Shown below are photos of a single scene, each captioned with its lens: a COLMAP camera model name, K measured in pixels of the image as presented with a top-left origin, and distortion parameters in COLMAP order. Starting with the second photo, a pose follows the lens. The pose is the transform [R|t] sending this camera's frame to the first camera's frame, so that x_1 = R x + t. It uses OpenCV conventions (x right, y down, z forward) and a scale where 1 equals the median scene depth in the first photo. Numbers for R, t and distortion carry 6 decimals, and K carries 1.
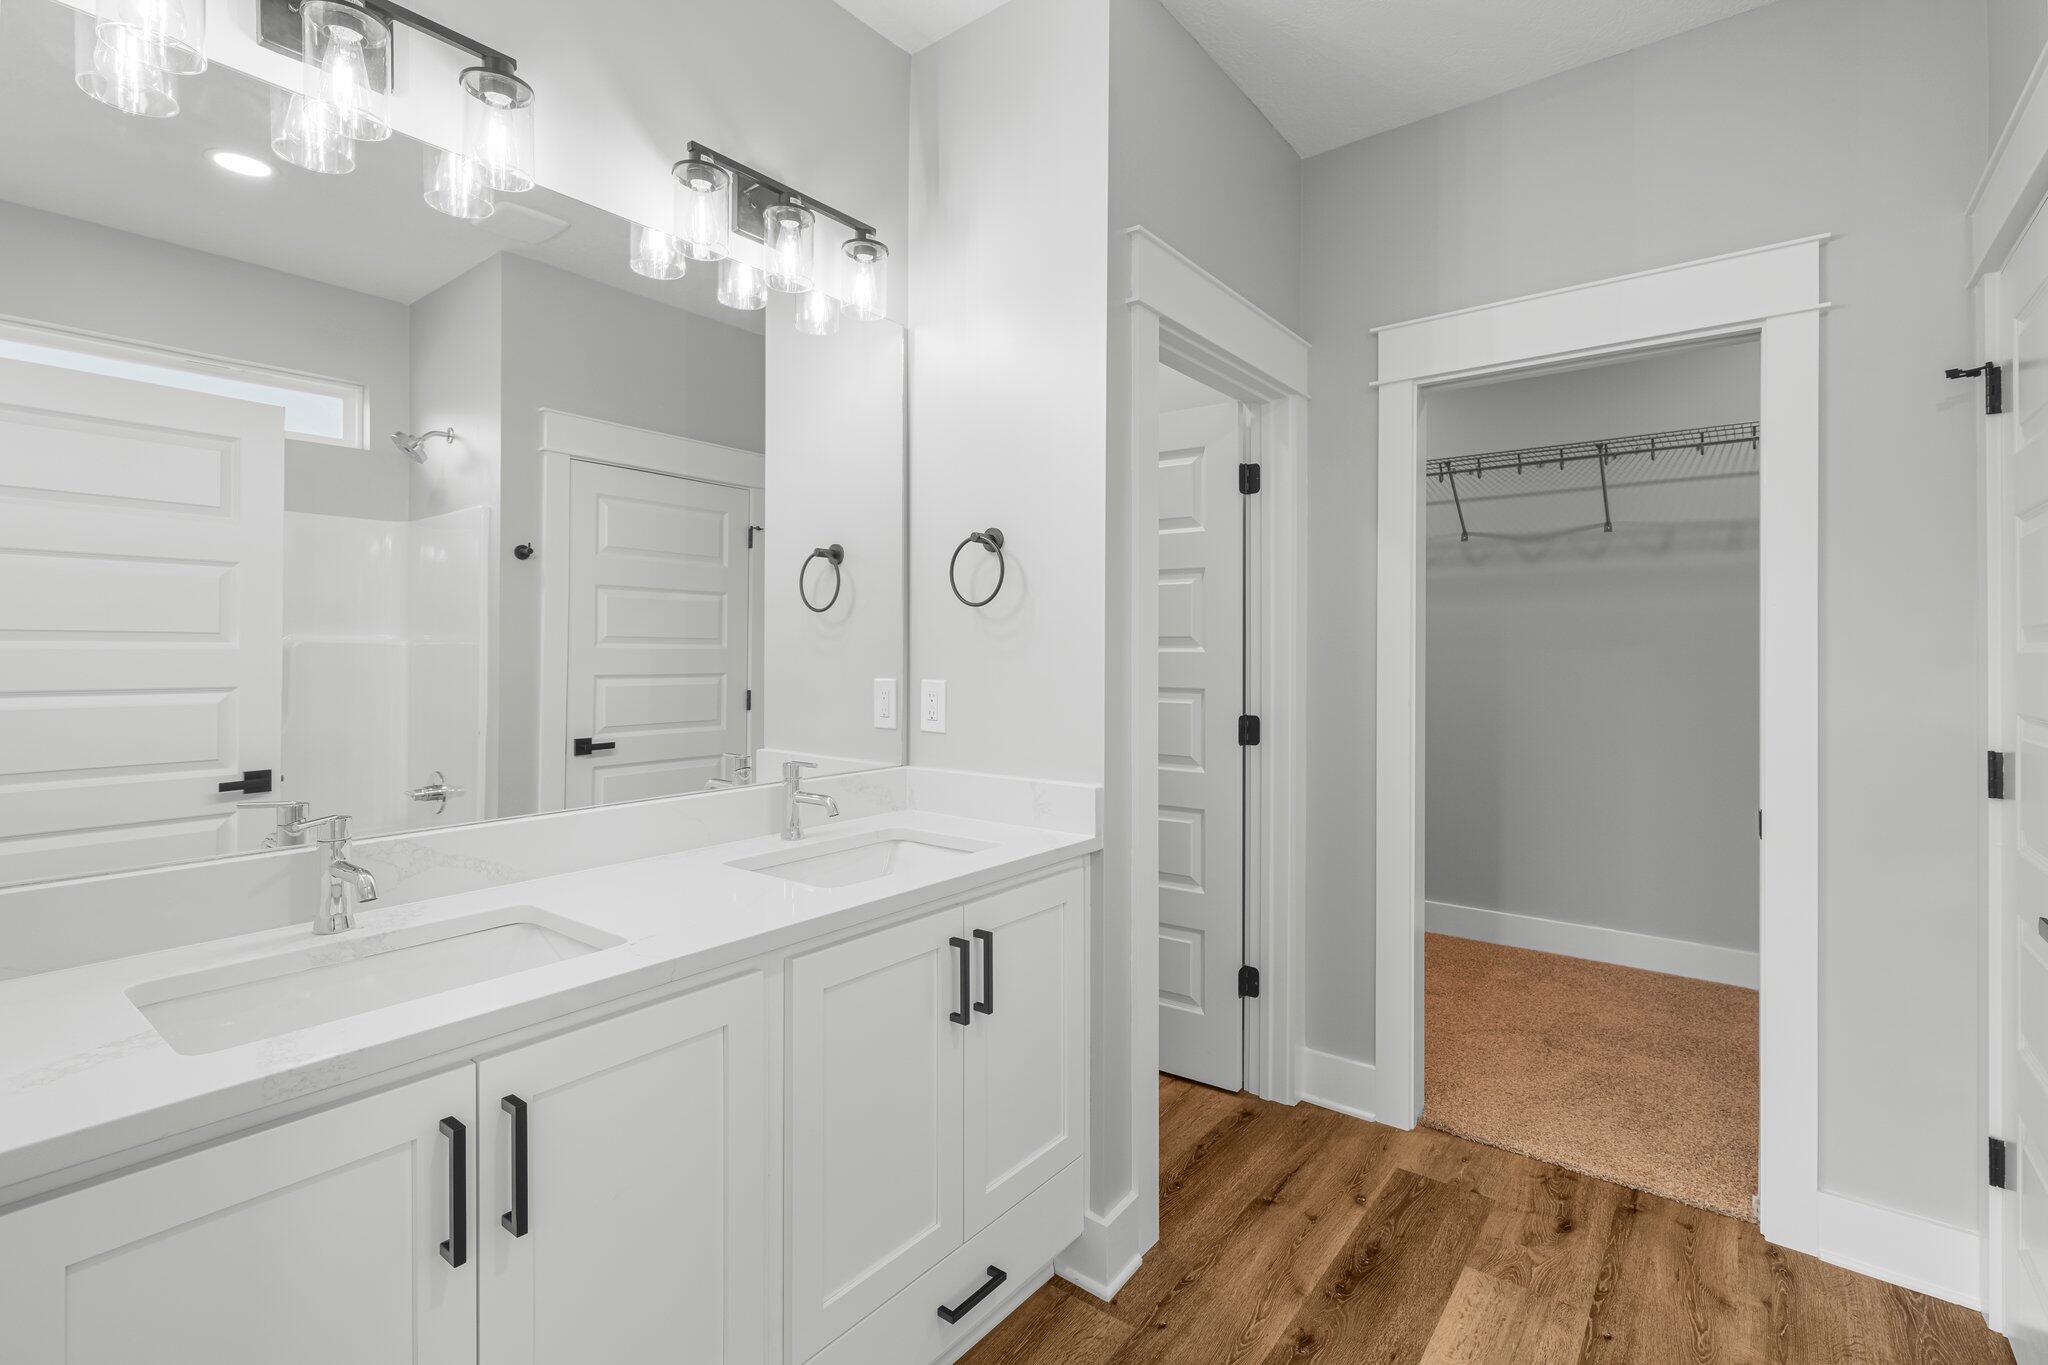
lens RADIAL K [[931.6, 0, 1012.6], [0, 931.6, 657.7], [0, 0, 1]] dist [0.002573, 0.000101]
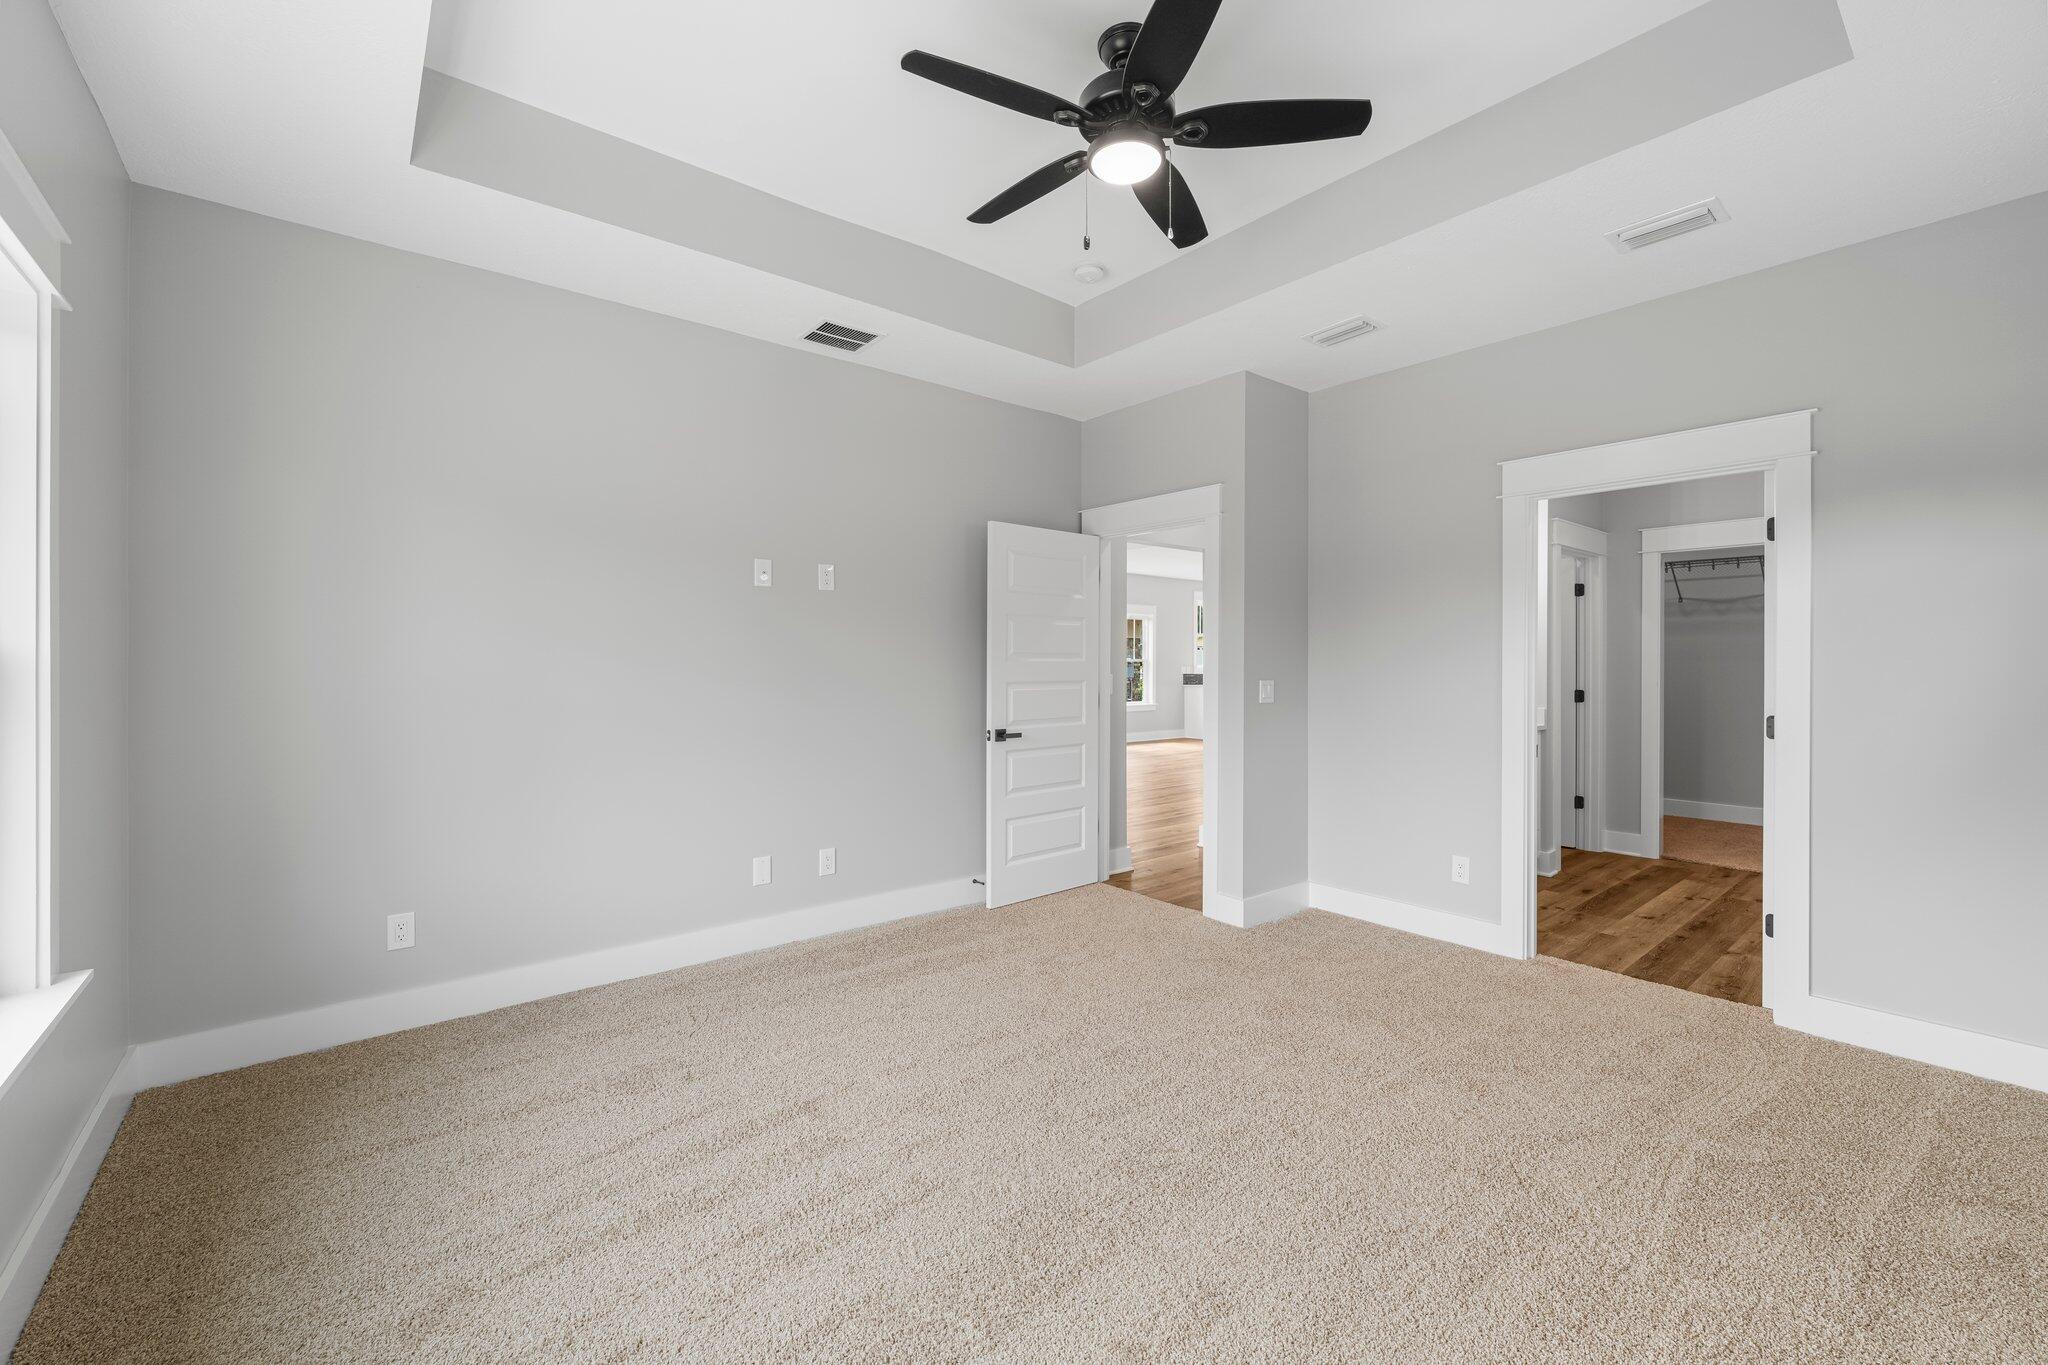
lens RADIAL K [[843.3, 0, 1024.0], [0, 843.3, 682.5], [0, 0, 1]] dist [-0.001217, 0.000033]
pose [[0.979264, -0.004704, -0.202534, -0.696928], [0.005911, 0.999968, 0.005356, 0.023615], [0.202502, -0.006442, 0.979261, -1.388901]]
